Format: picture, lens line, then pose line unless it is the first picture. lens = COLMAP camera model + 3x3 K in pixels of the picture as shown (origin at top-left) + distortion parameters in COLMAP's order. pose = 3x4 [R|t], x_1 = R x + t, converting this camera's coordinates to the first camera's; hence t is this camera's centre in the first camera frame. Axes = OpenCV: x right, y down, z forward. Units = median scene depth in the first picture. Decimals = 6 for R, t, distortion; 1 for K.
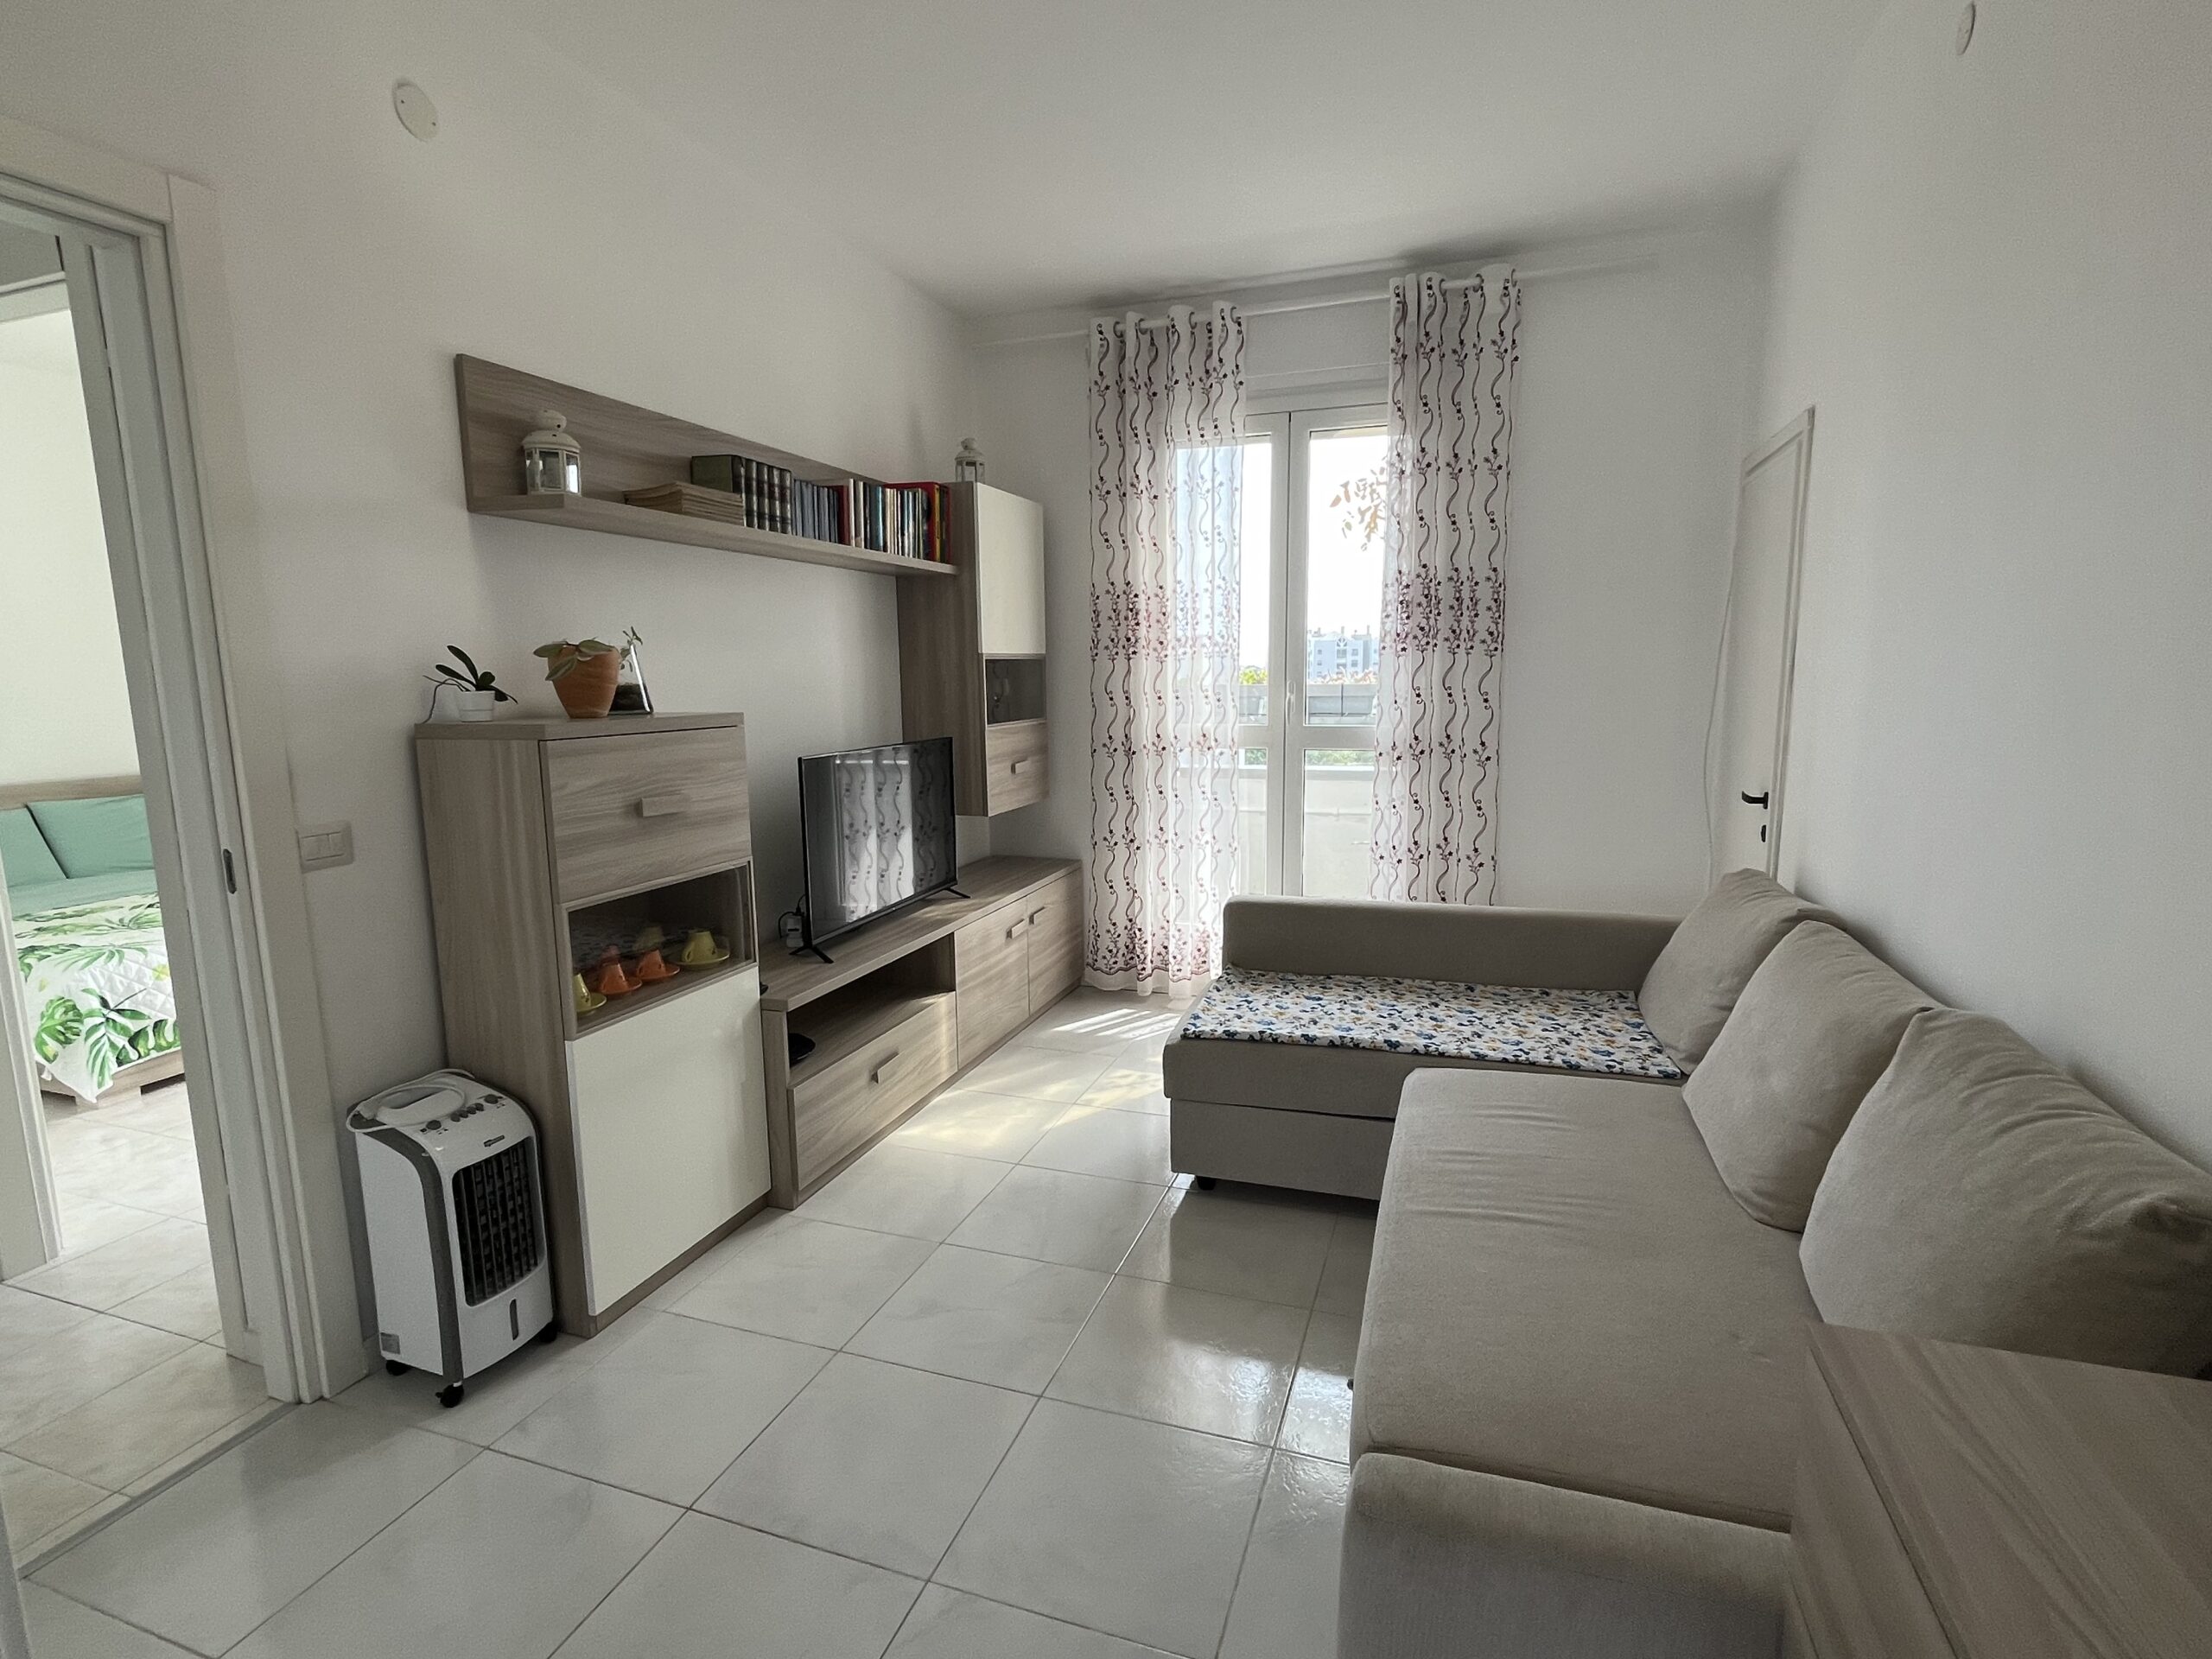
lens RADIAL K [[1084.0, 0, 1102.5], [0, 1084.0, 832.6], [0, 0, 1]] dist [-0.002190, 0.000278]
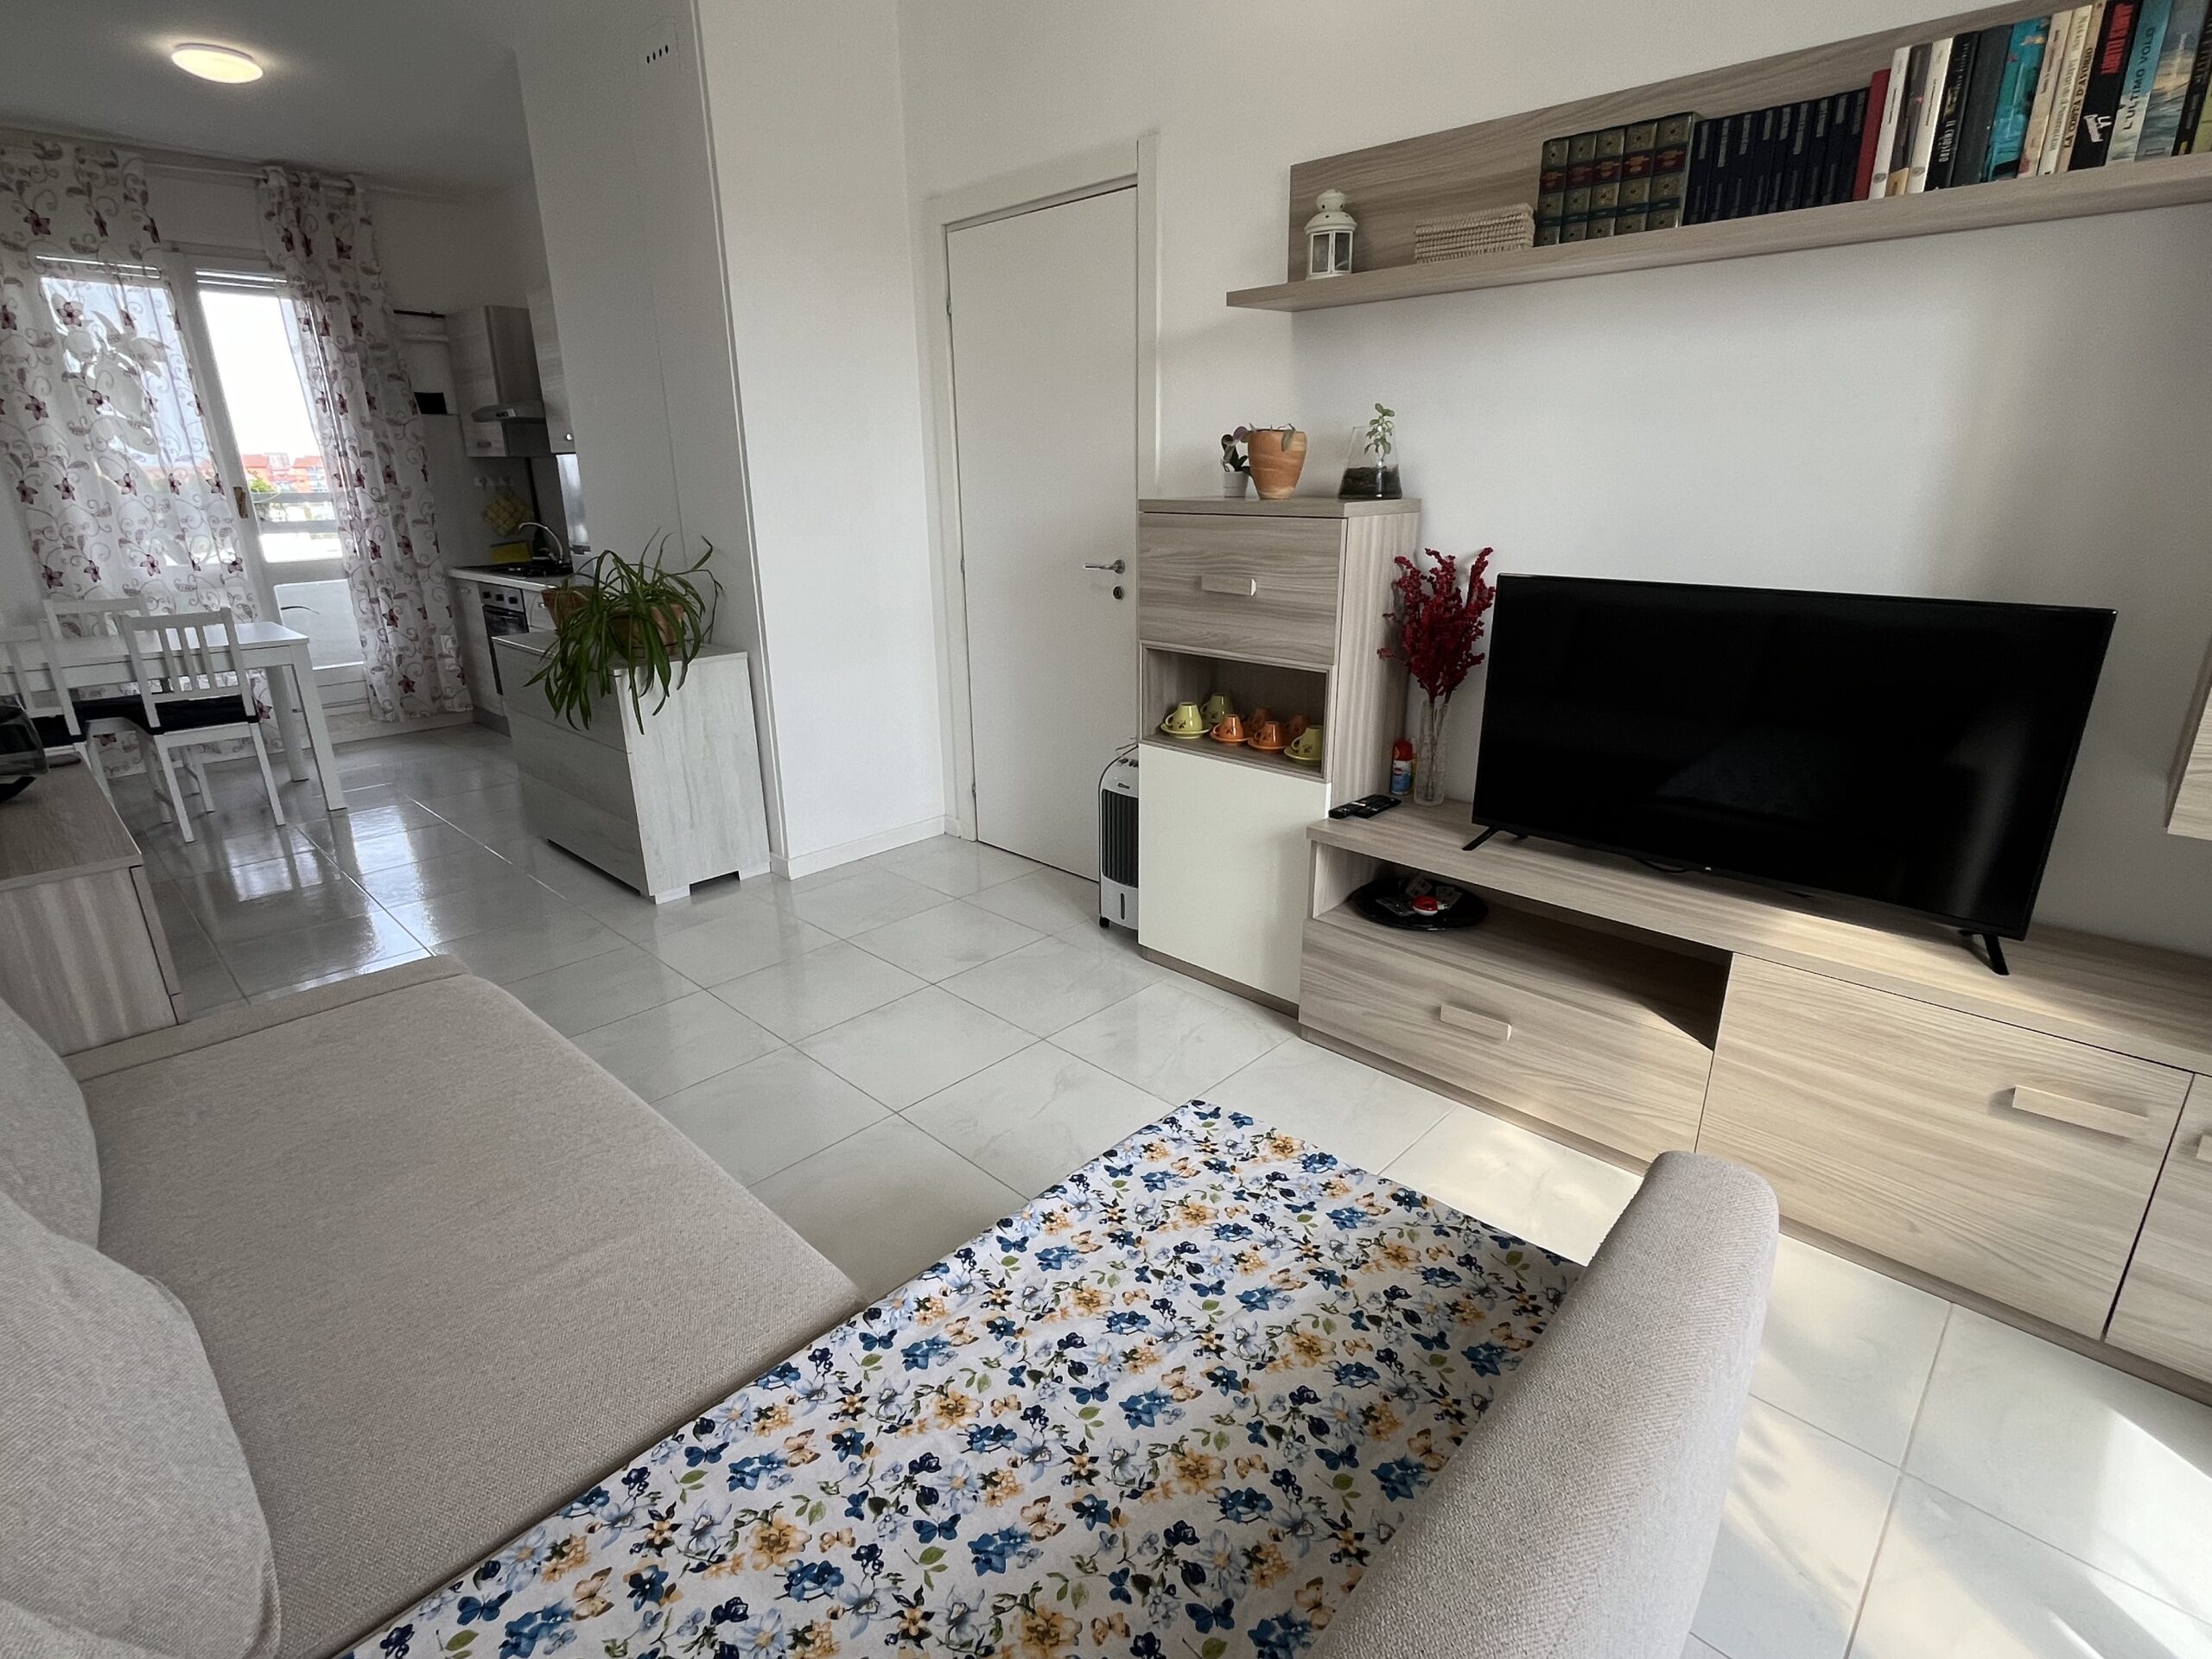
lens RADIAL K [[1084.0, 0, 1102.9], [0, 1084.0, 827.8], [0, 0, 1]] dist [-0.002190, 0.000278]
pose [[-0.416649, 0.304553, -0.856534, 0.506953], [-0.116923, 0.916433, 0.382726, -0.157110], [0.901517, 0.259612, -0.346222, 1.022399]]
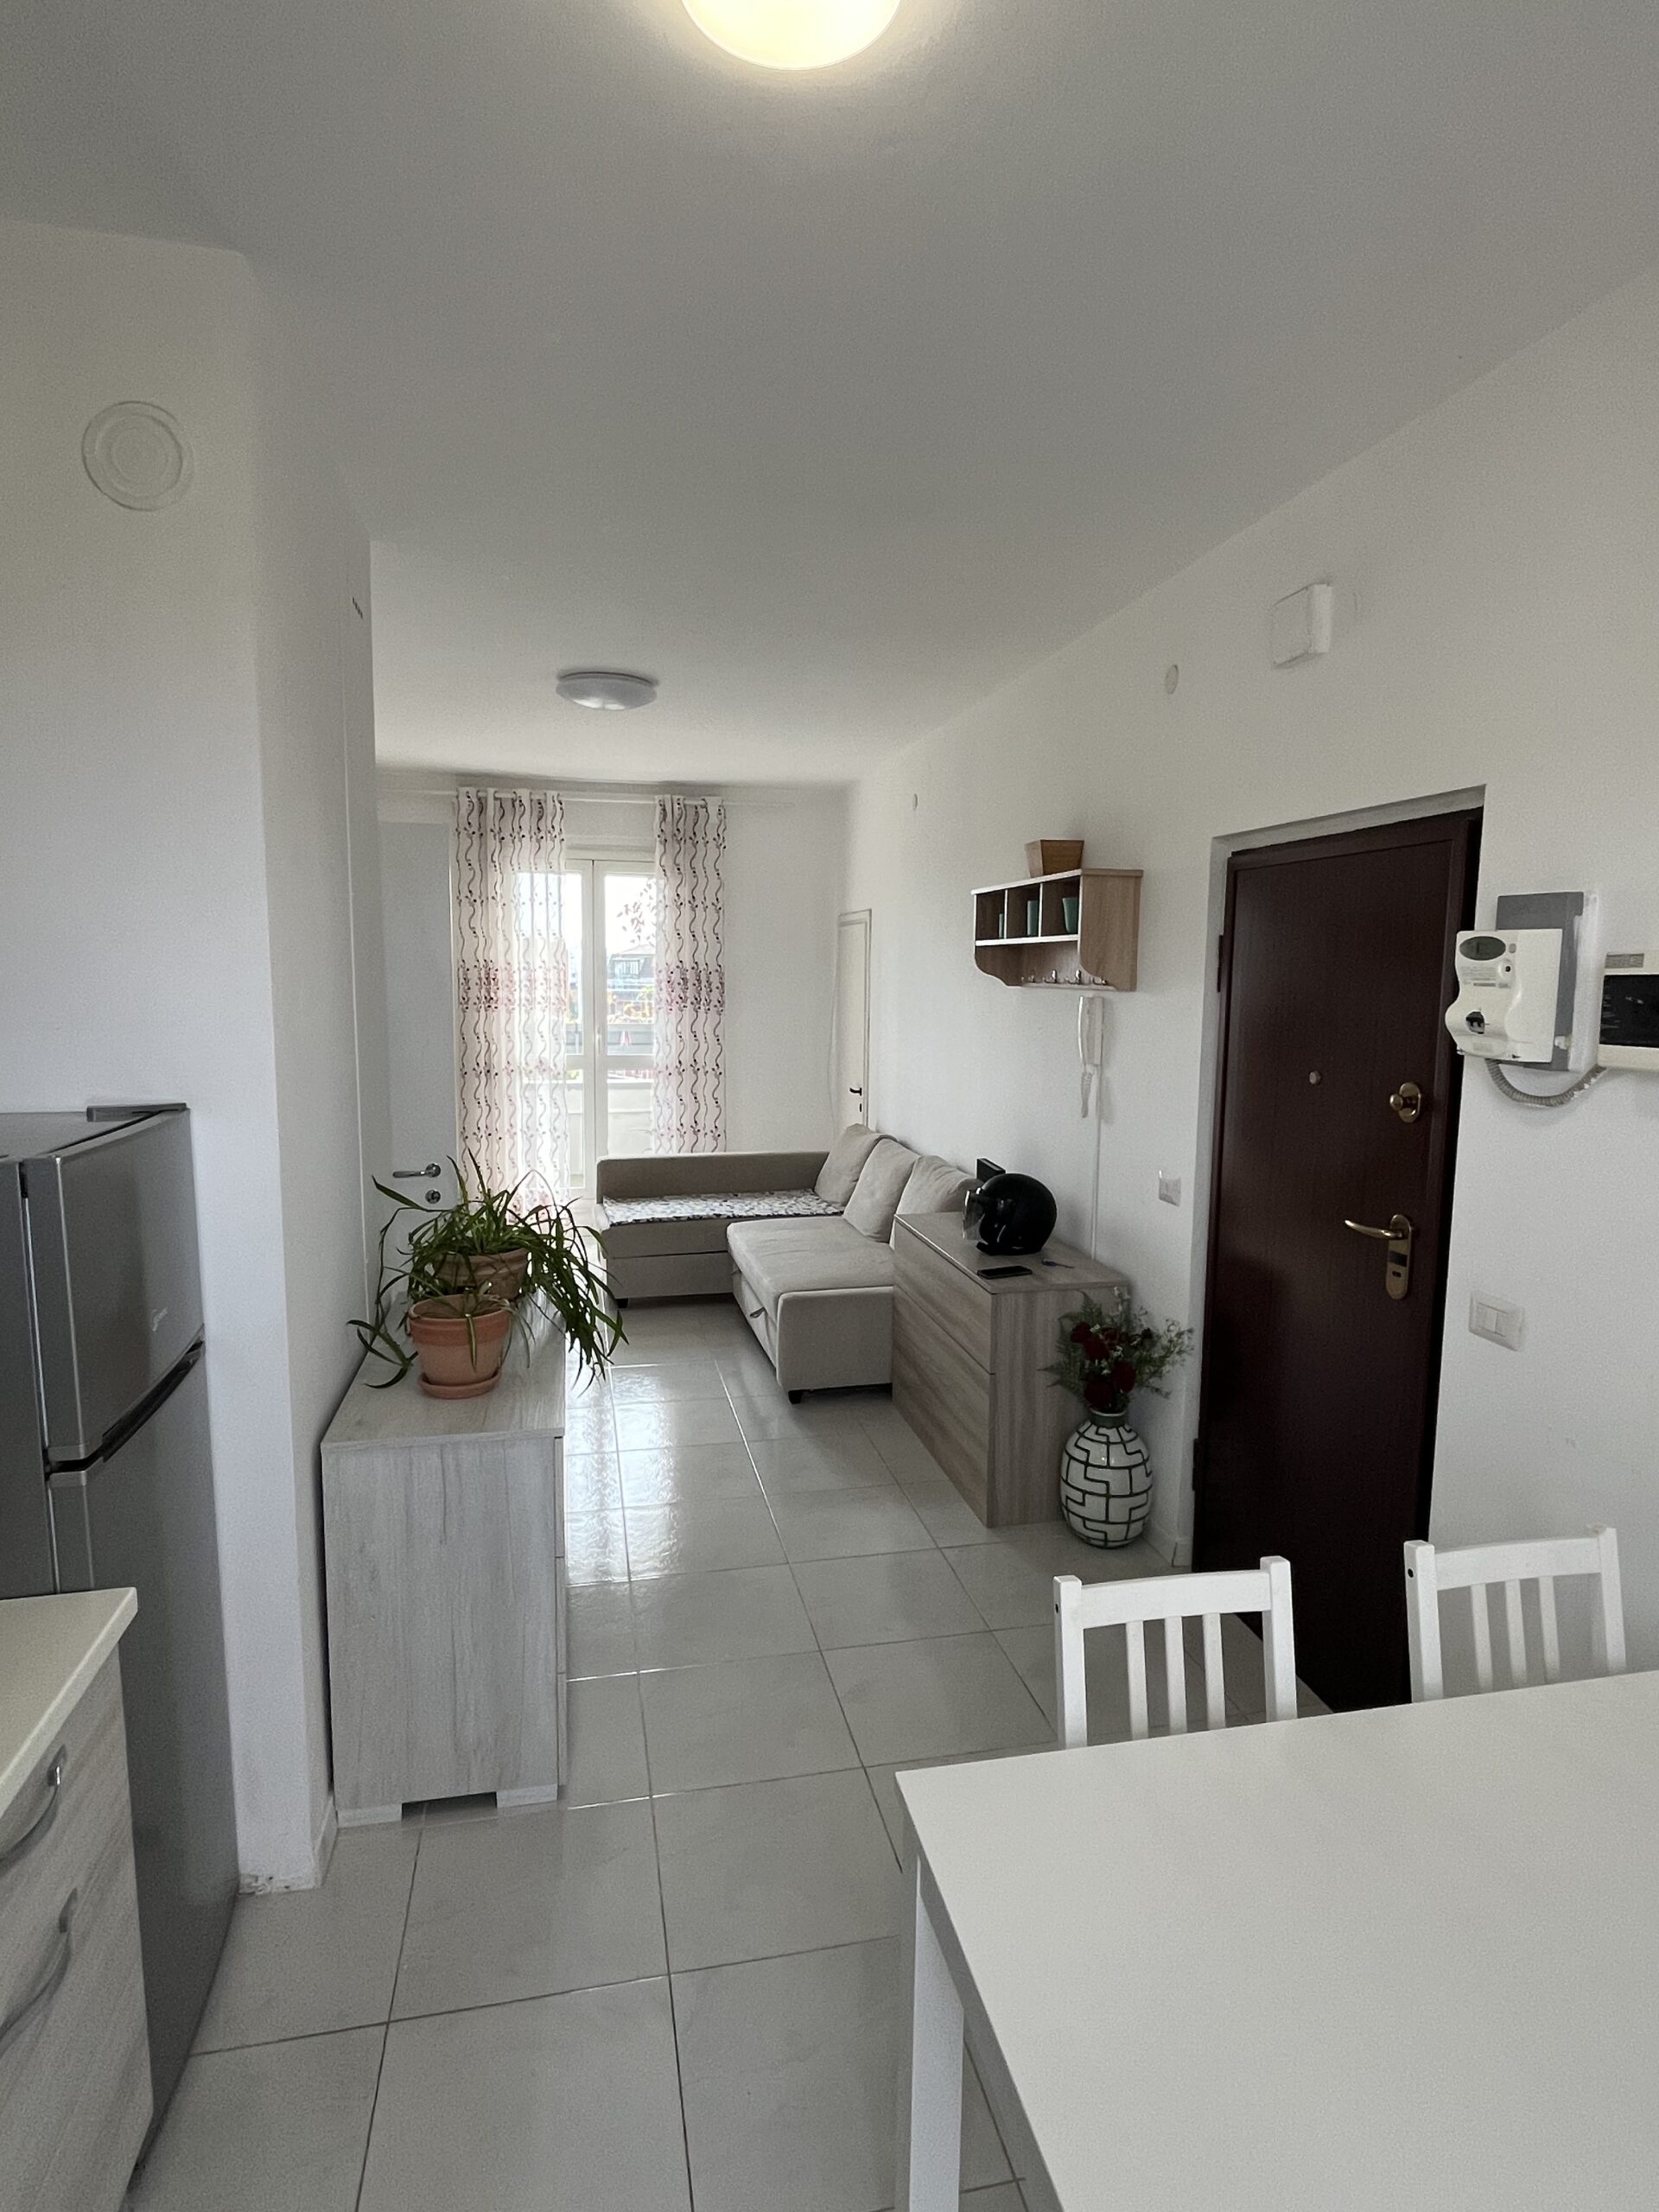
lens RADIAL K [[1199.9, 0, 842.1], [0, 1199.9, 1115.7], [0, 0, 1]] dist [0.001938, 0.000008]
pose [[0.846056, -0.040517, 0.531553, -0.629969], [0.055736, 0.998366, -0.012614, 0.042957], [-0.530173, 0.040299, 0.846931, -0.908311]]
